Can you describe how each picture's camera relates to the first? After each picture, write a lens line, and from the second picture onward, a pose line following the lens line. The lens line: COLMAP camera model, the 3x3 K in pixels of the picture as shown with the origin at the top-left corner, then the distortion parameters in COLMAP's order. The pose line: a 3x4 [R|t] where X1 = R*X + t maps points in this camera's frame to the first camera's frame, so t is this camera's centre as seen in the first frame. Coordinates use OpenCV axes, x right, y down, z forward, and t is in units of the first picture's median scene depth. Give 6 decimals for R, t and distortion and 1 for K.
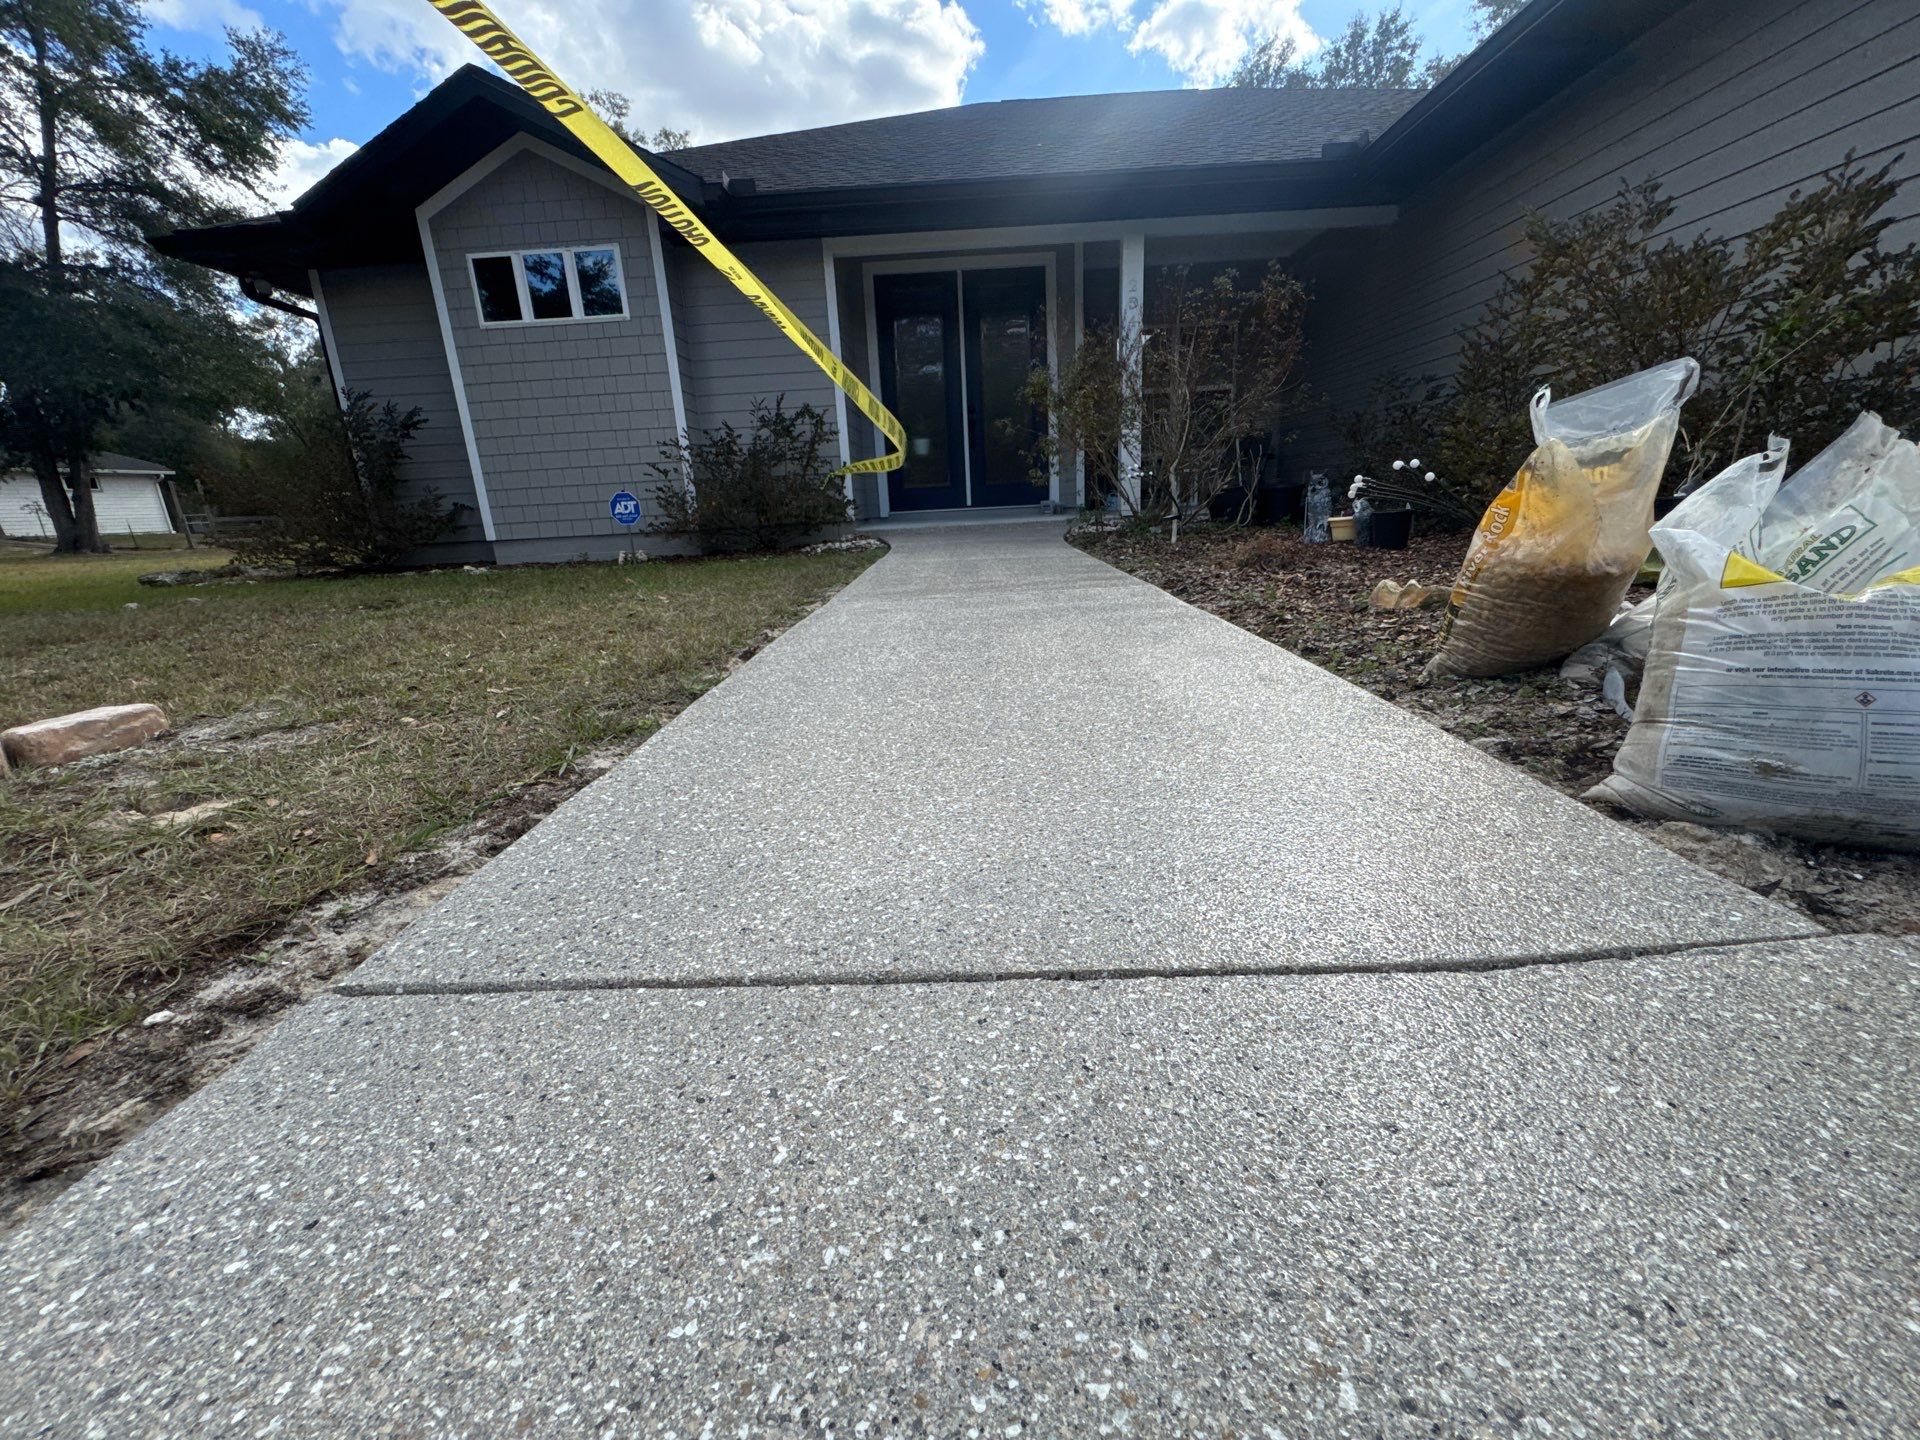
lens RADIAL K [[766.6, 0, 960.0], [0, 766.6, 720.0], [0, 0, 1]] dist [-0.003271, -0.000294]
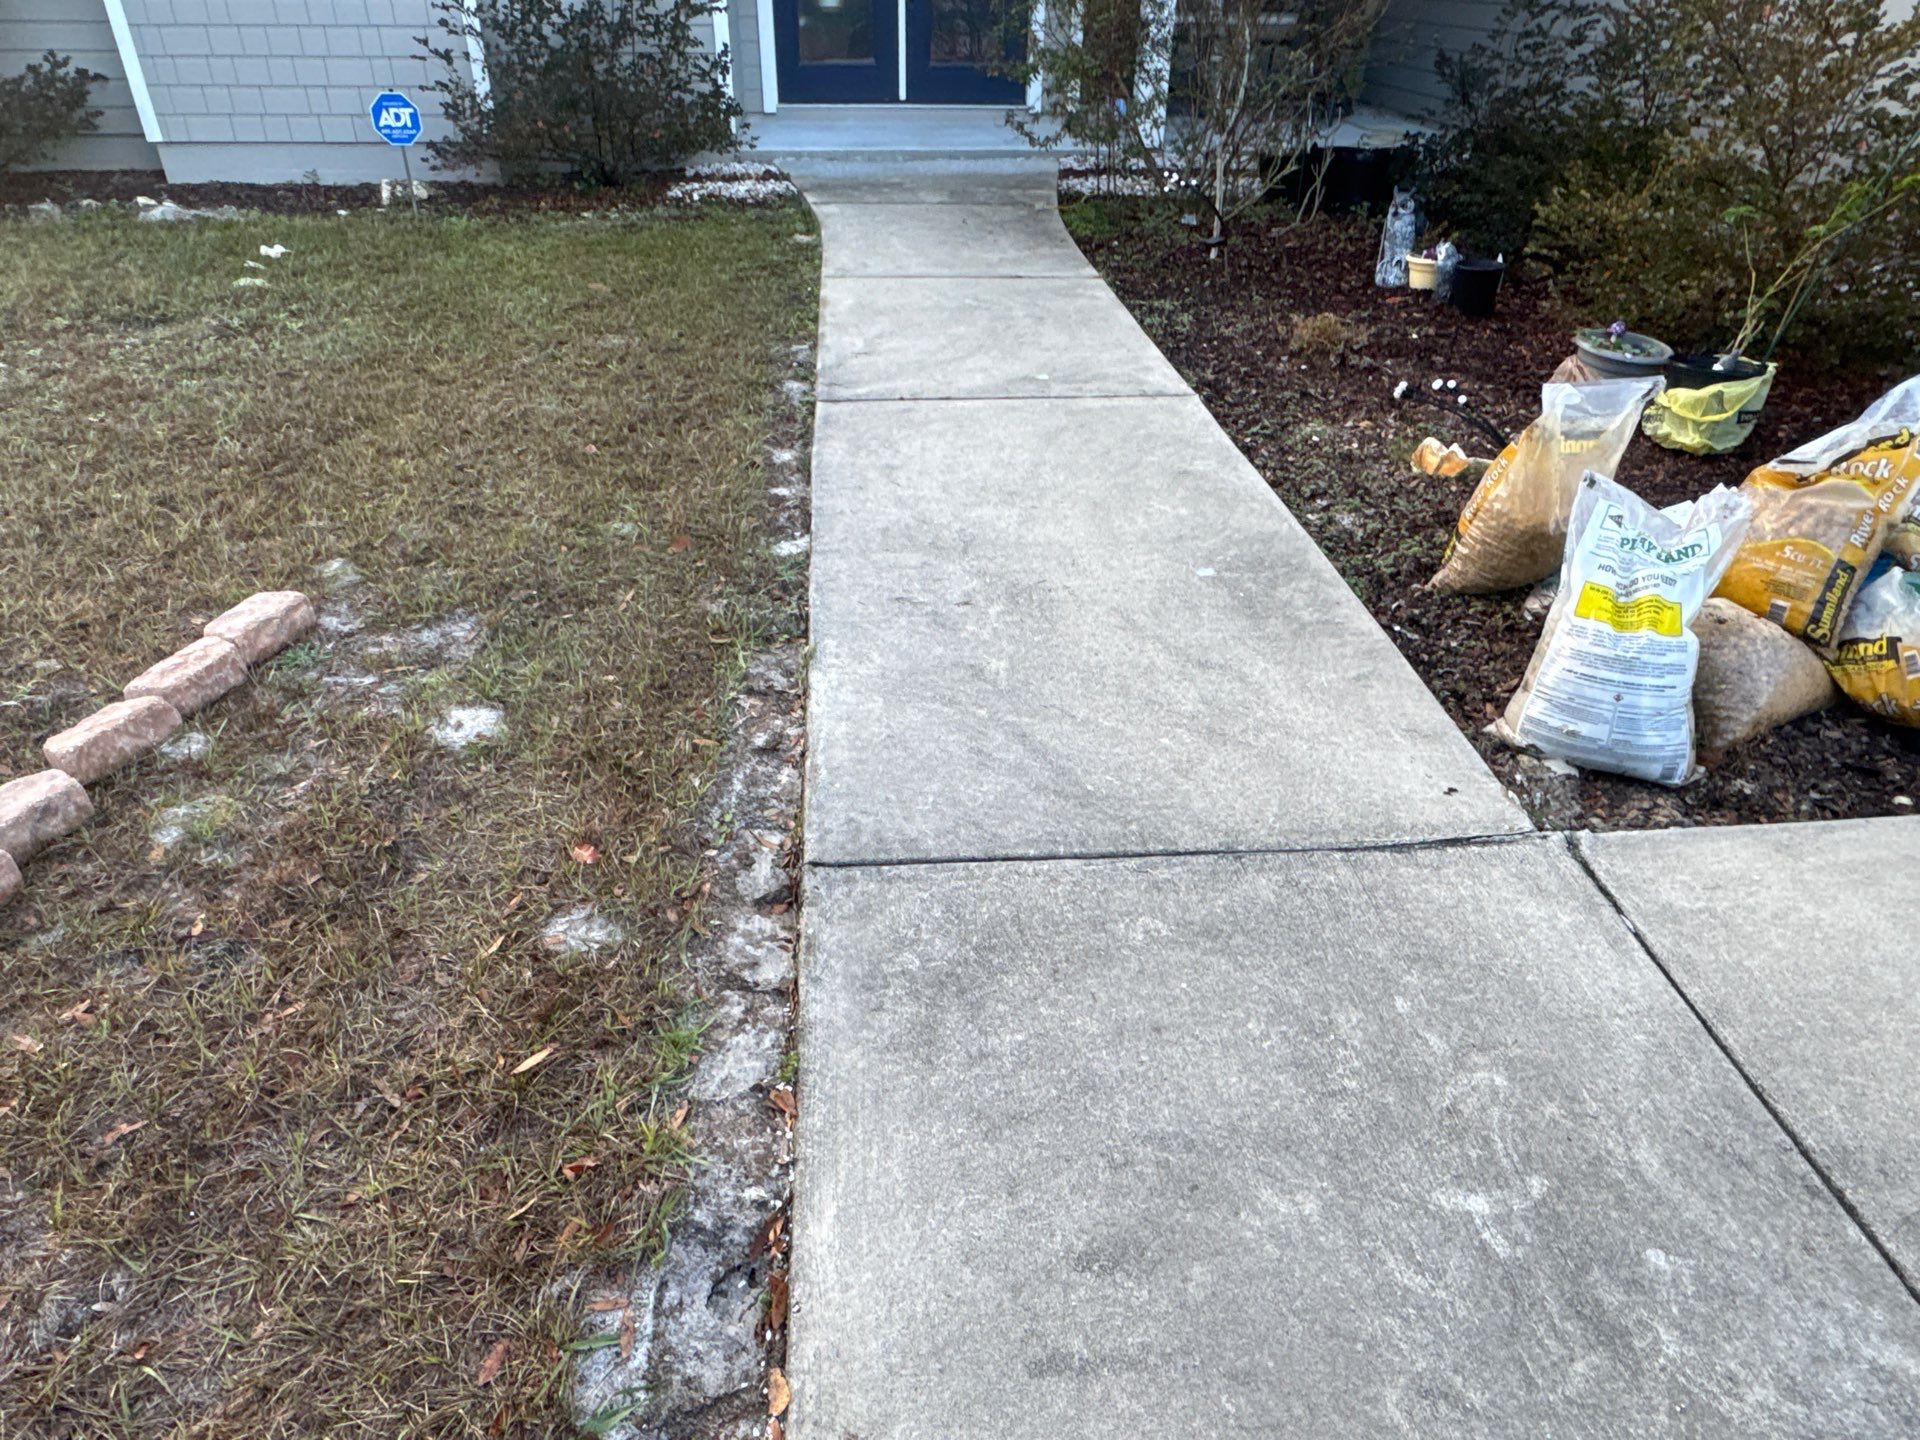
lens RADIAL K [[1223.5, 0, 960.0], [0, 1223.5, 720.0], [0, 0, 1]] dist [-0.004785, 0.000283]
pose [[0.993663, 0.000972, 0.112400, -0.256313], [-0.031764, 0.961634, 0.272492, -0.276989], [-0.107823, -0.274335, 0.955570, -0.615319]]
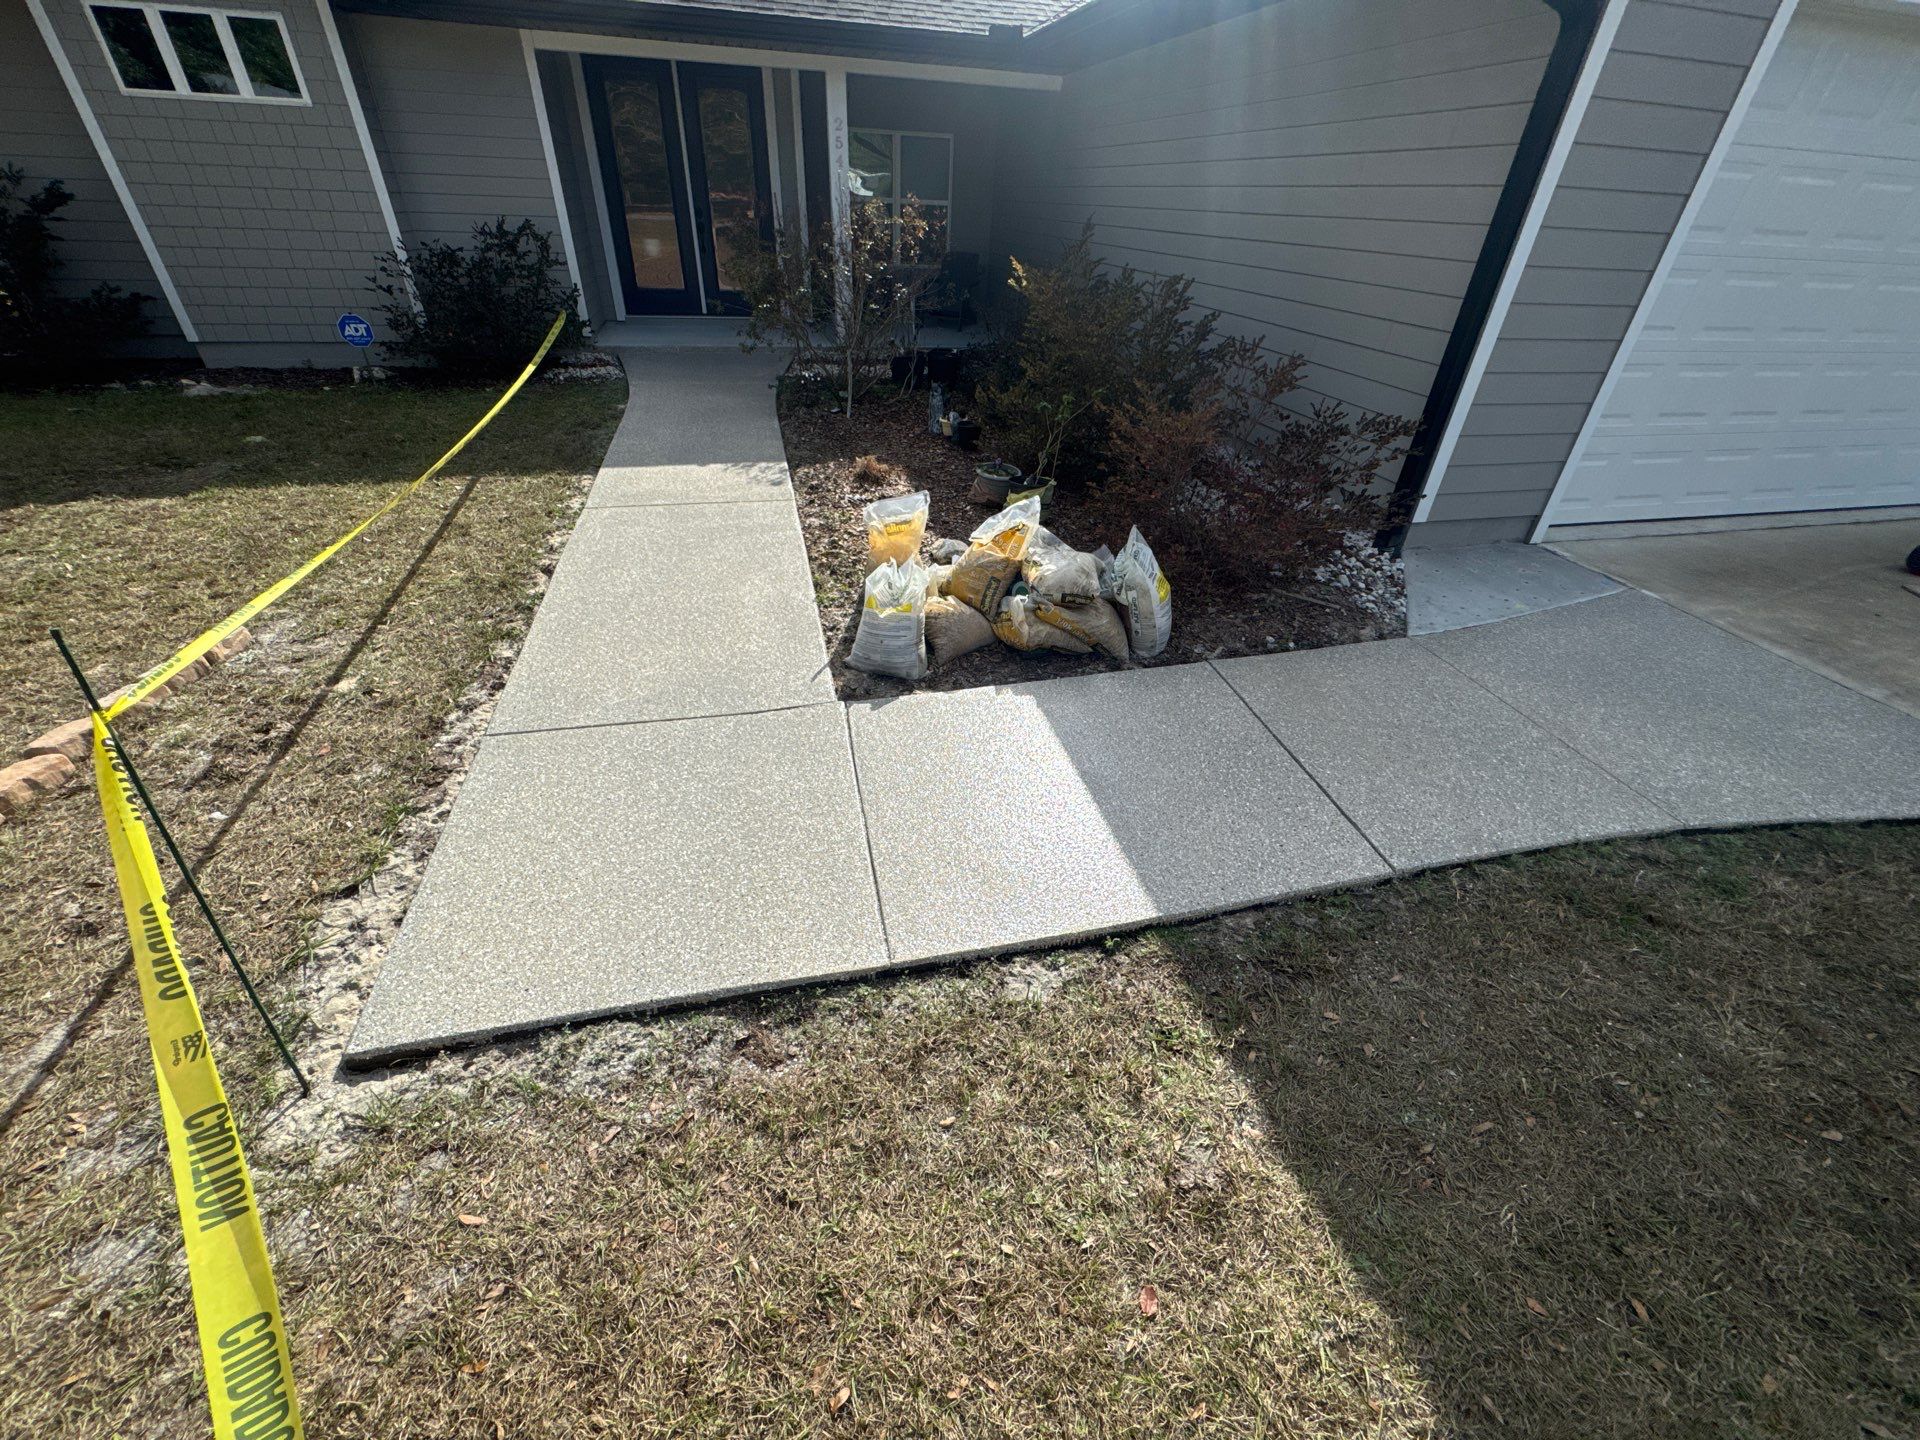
lens RADIAL K [[766.6, 0, 960.0], [0, 766.6, 720.0], [0, 0, 1]] dist [-0.003271, -0.000294]
pose [[0.964747, -0.067177, 0.254463, 0.210930], [-0.015730, 0.950428, 0.310548, -0.356002], [-0.262710, -0.303603, 0.915865, -1.162964]]
